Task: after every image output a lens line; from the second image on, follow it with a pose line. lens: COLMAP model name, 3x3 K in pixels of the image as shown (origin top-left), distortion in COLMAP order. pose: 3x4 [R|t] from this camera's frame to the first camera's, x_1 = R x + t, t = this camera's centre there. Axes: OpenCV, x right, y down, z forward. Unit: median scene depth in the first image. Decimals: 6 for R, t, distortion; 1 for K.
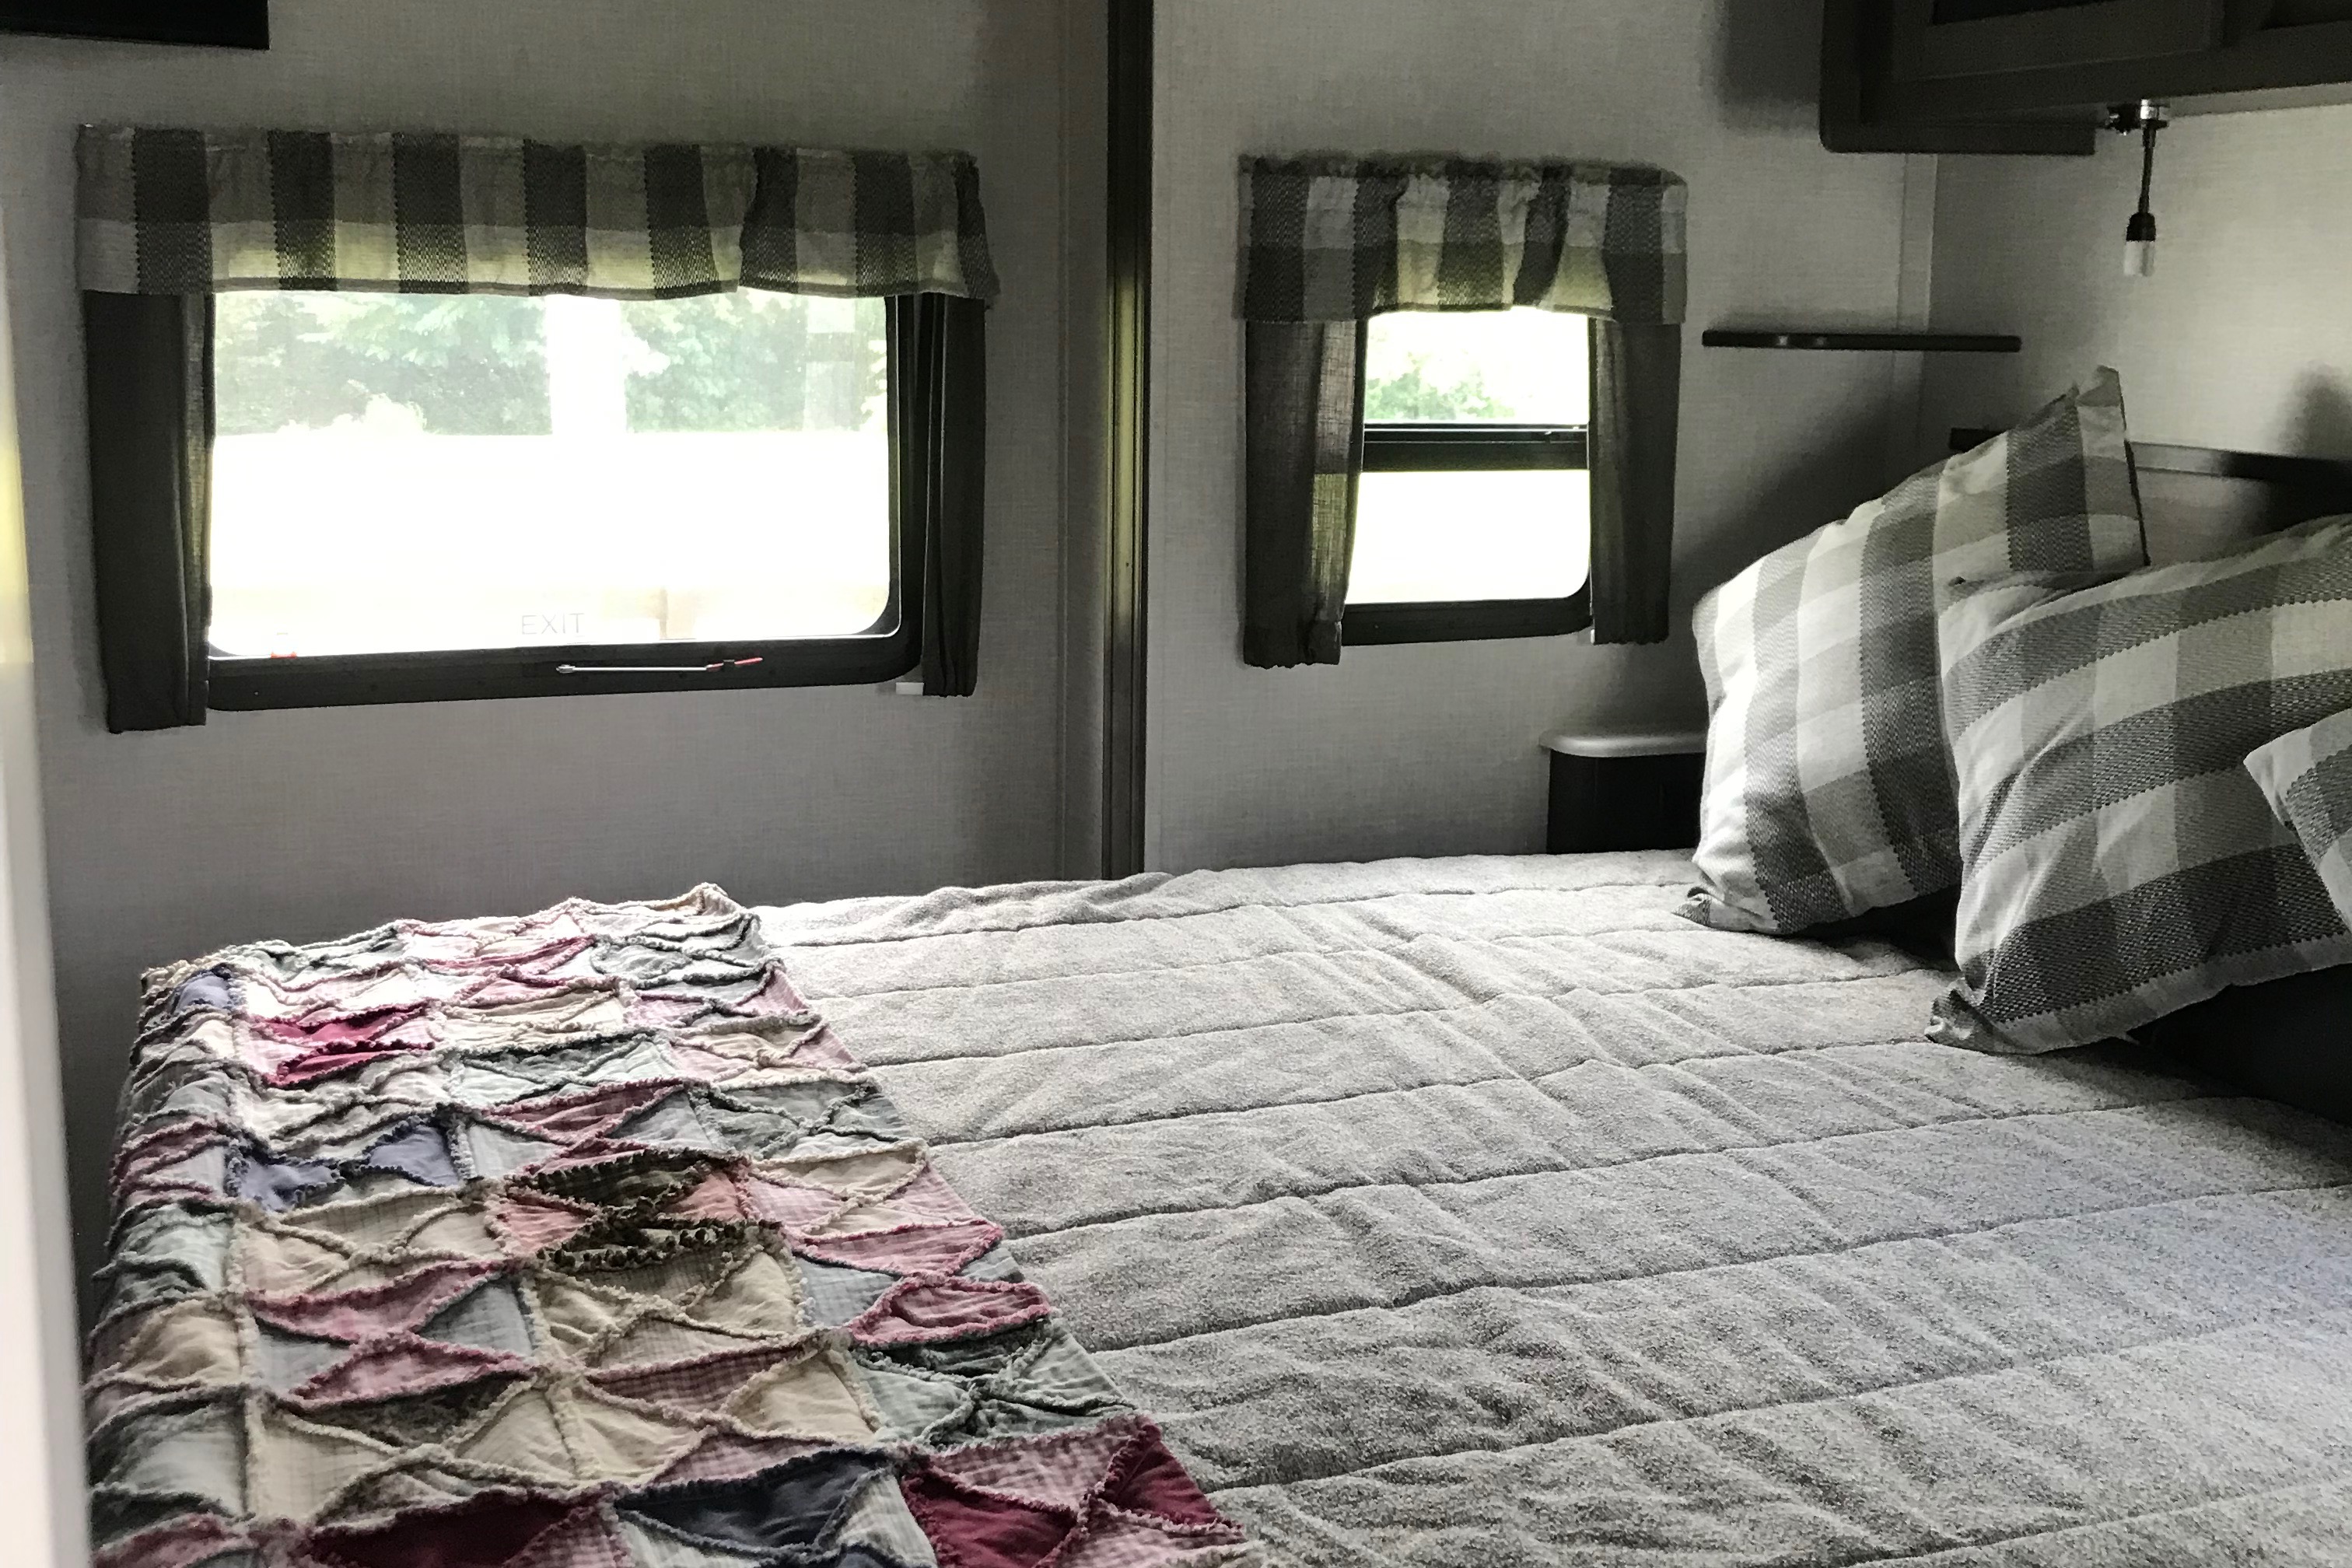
lens RADIAL K [[2594.9, 0, 1176.7], [0, 2594.9, 773.9], [0, 0, 1]] dist [0.008940, 0.000000]
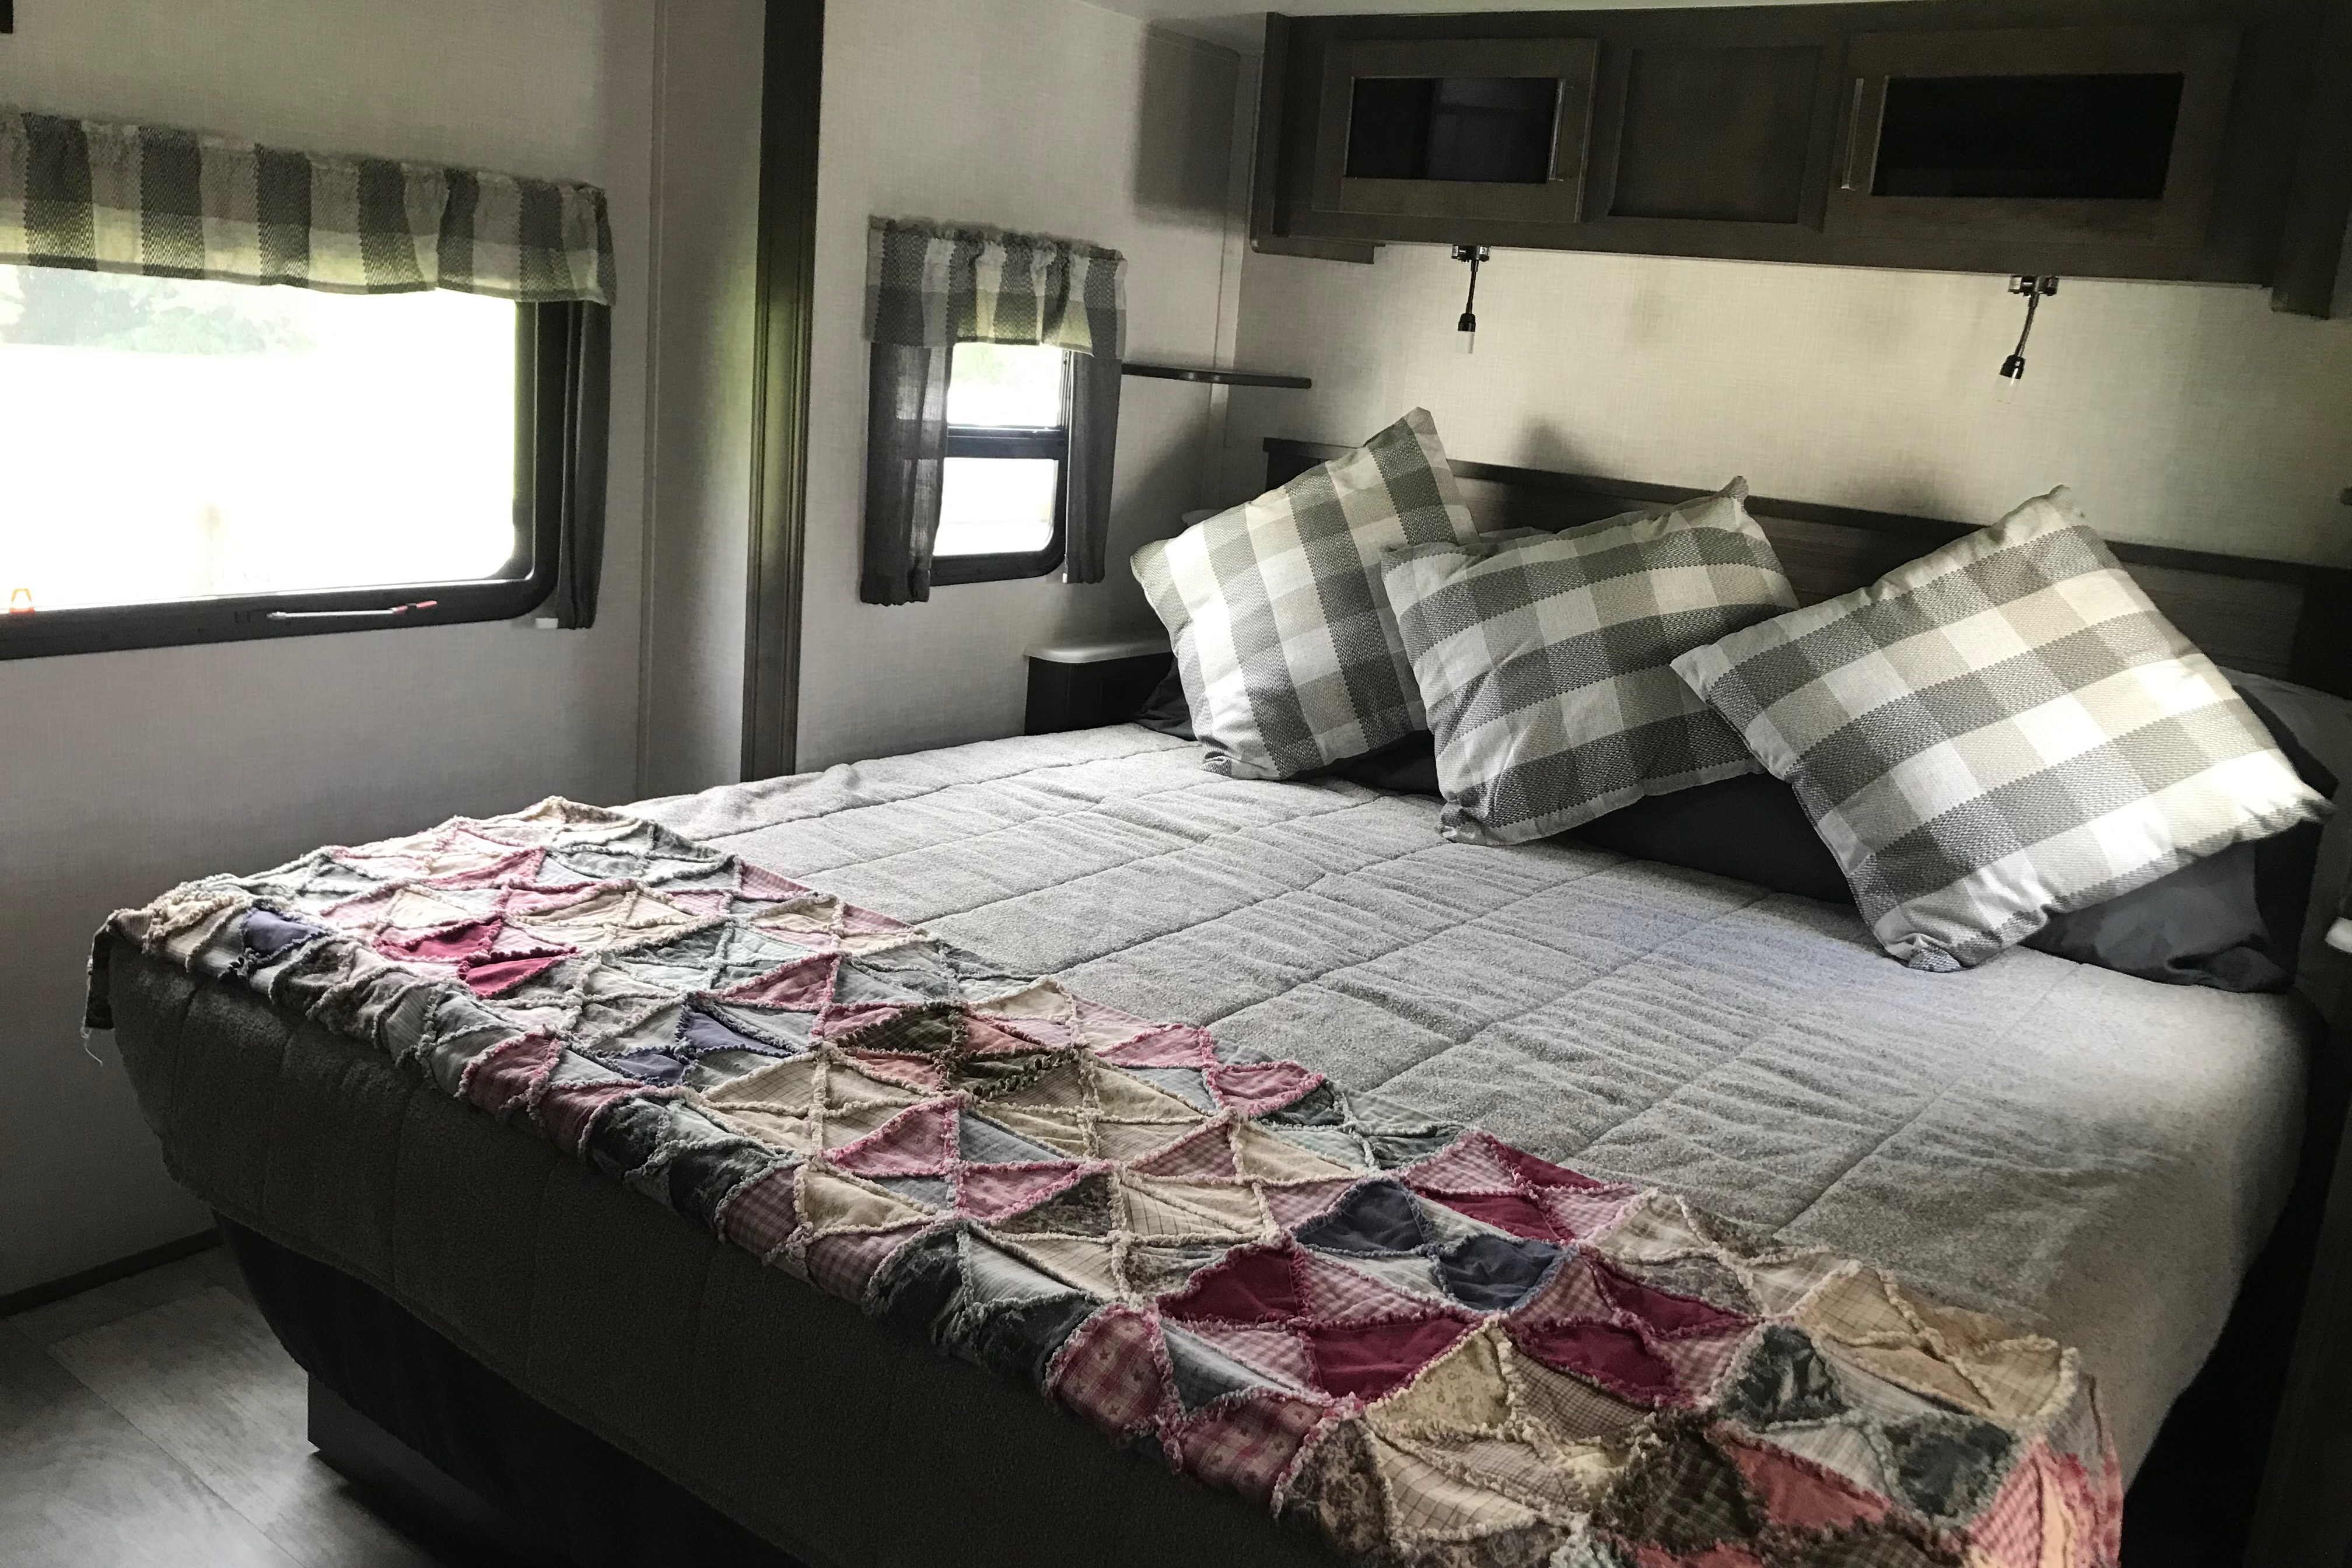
lens RADIAL K [[1939.8, 0, 1177.9], [0, 1939.8, 795.9], [0, 0, 1]] dist [0.027543, -0.048476]
pose [[0.846225, -0.069758, 0.528240, -0.420249], [0.025722, 0.995585, 0.090269, -0.033299], [-0.532205, -0.062801, 0.844283, 0.070853]]
